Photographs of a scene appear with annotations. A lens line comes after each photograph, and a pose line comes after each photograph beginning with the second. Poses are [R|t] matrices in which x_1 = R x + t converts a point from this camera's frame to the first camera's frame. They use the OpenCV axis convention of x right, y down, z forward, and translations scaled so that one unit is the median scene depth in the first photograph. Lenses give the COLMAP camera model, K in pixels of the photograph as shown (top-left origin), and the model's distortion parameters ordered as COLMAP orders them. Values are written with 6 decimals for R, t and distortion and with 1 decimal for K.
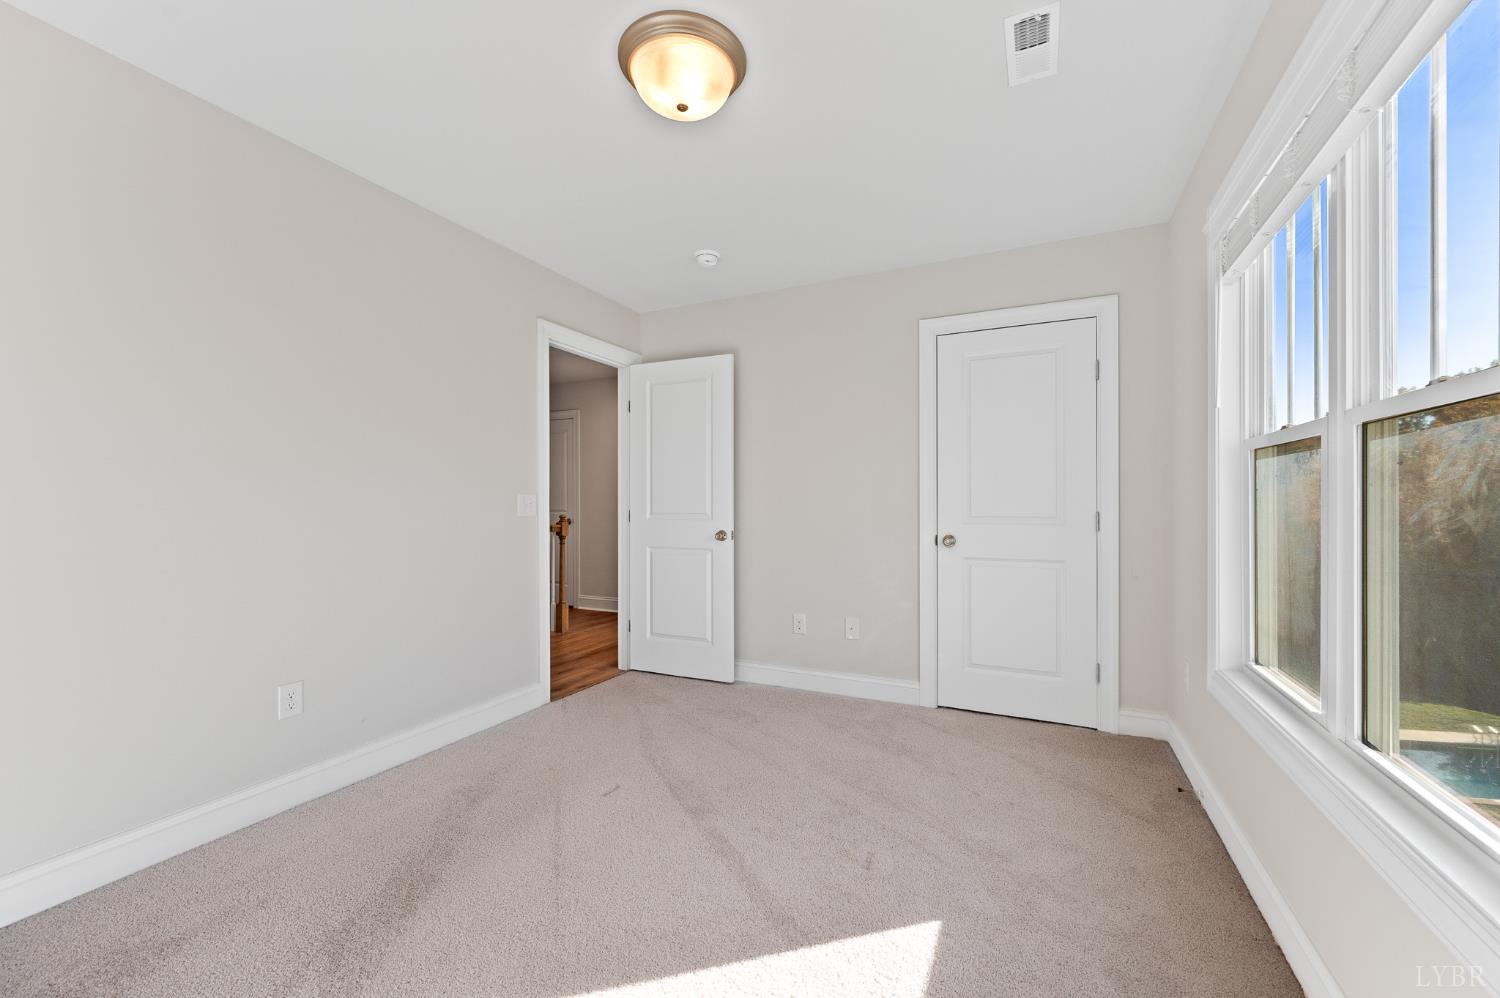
lens RADIAL K [[599.6, 0, 749.2], [0, 599.6, 495.6], [0, 0, 1]] dist [-0.000355, -0.000088]
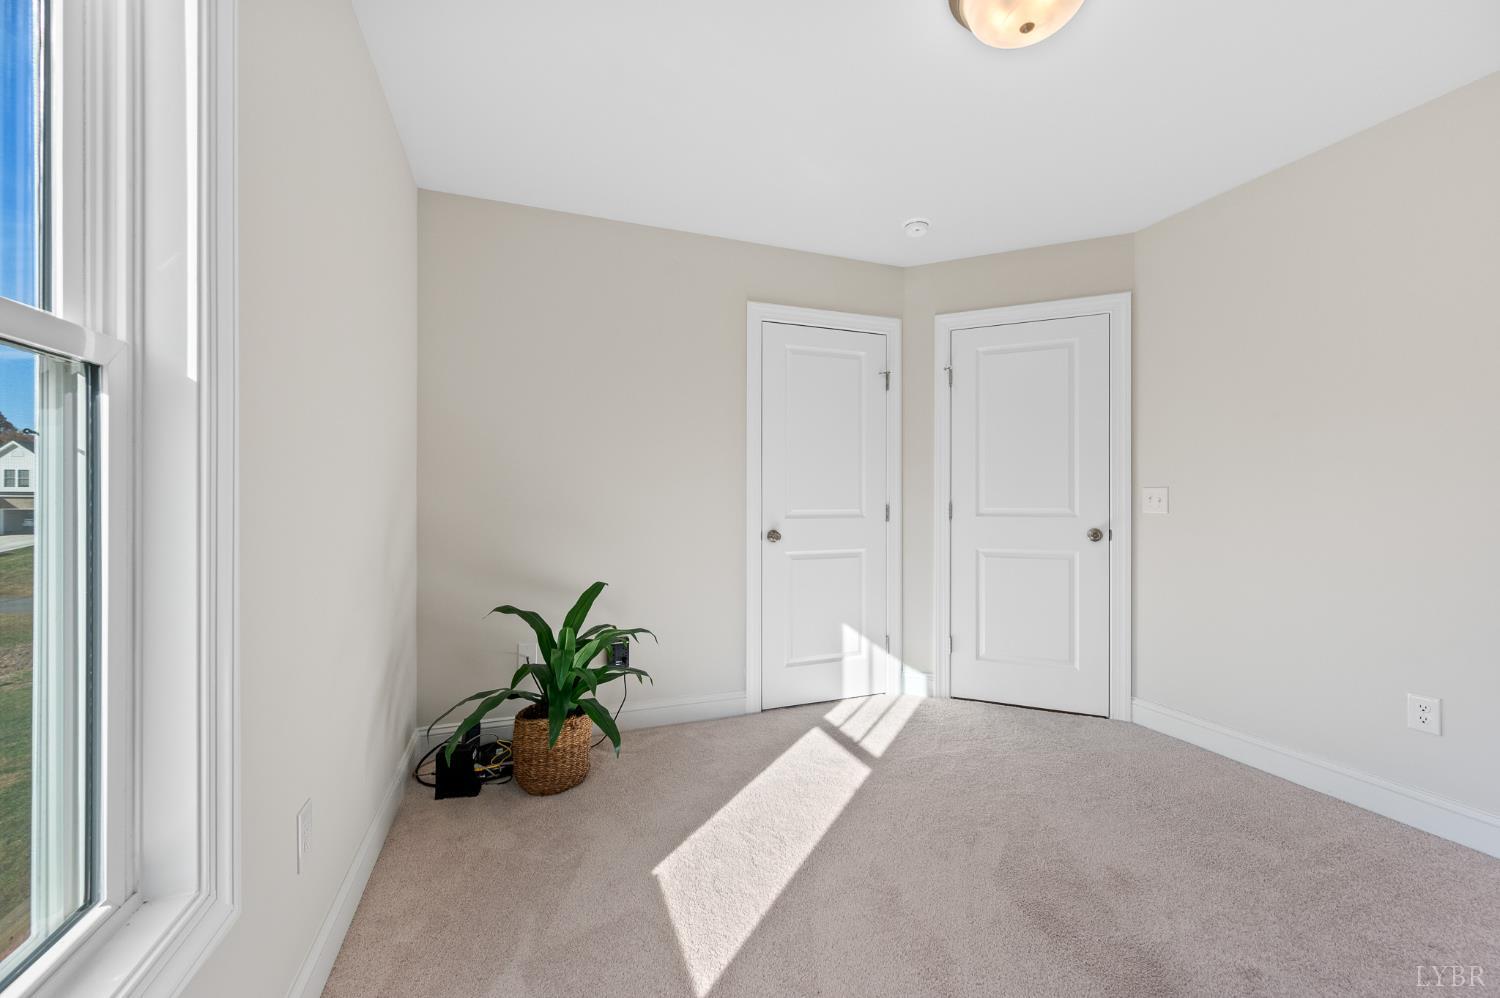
lens RADIAL K [[599.6, 0, 749.2], [0, 599.6, 495.6], [0, 0, 1]] dist [-0.000355, -0.000088]
pose [[0.692216, -0.001601, 0.721689, -0.393836], [-0.000827, 0.999995, 0.003012, 0.007561], [-0.721690, -0.002681, 0.692211, 0.361682]]
